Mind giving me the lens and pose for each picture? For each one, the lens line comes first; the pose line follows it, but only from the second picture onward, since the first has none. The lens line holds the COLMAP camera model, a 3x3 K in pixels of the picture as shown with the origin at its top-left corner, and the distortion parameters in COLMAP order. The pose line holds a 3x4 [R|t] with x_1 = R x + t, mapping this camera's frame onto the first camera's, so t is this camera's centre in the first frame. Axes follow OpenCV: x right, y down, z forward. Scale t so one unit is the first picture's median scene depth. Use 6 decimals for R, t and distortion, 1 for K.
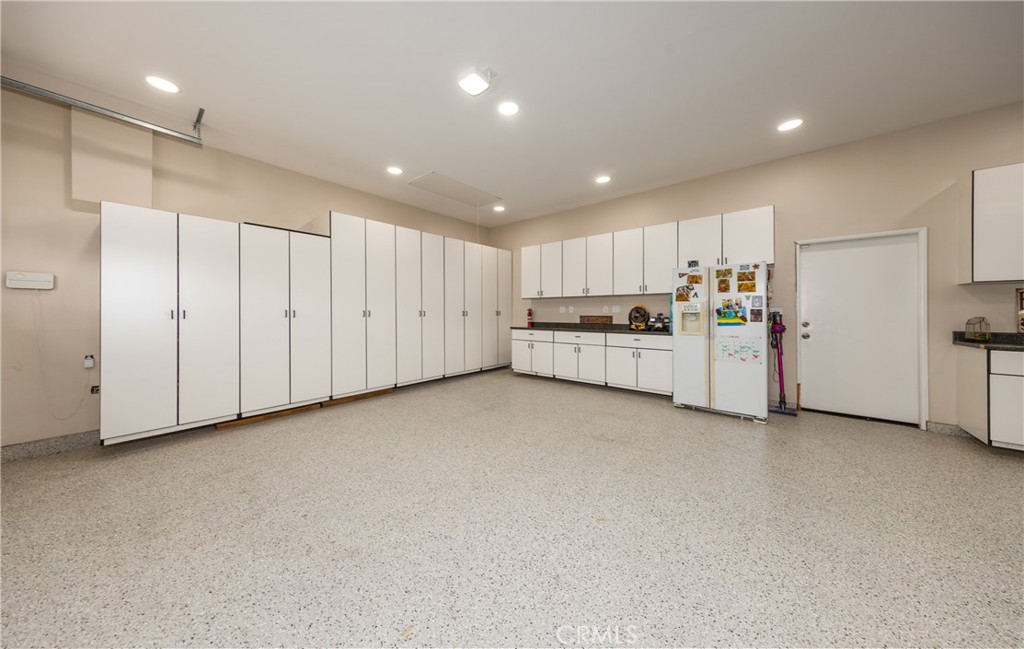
lens RADIAL K [[318.1, 0, 510.9], [0, 318.1, 313.8], [0, 0, 1]] dist [0.000375, 0.000003]
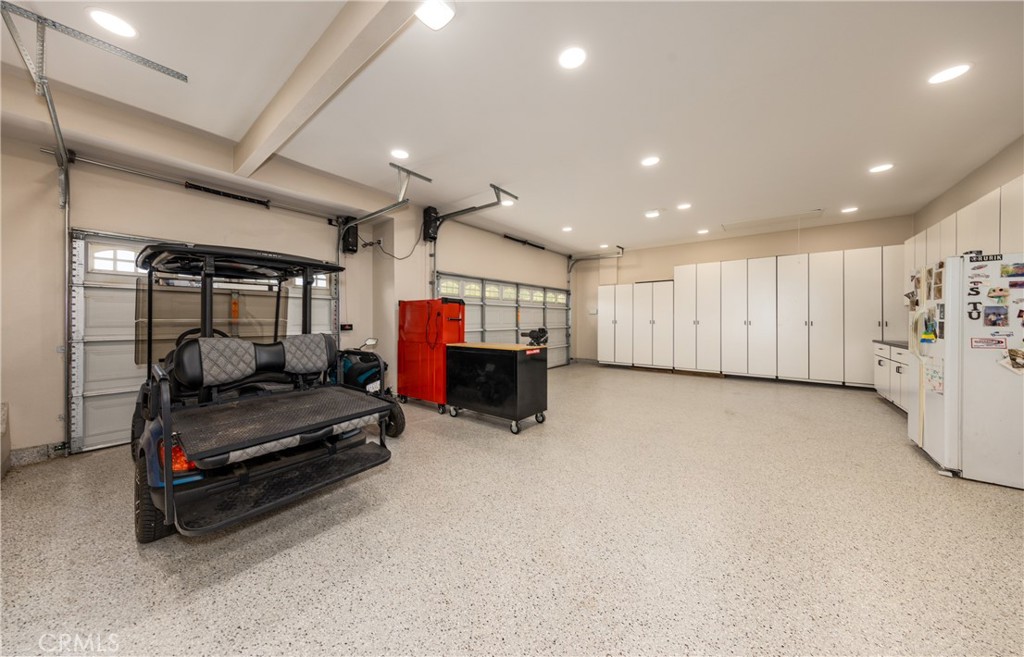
lens RADIAL K [[356.4, 0, 512.2], [0, 356.4, 318.8], [0, 0, 1]] dist [0.000011, -0.000001]
pose [[0.072204, -0.000011, -0.997390, 1.478260], [-0.004112, 0.999991, -0.000309, -0.016706], [0.997381, 0.004124, 0.072203, -0.071787]]
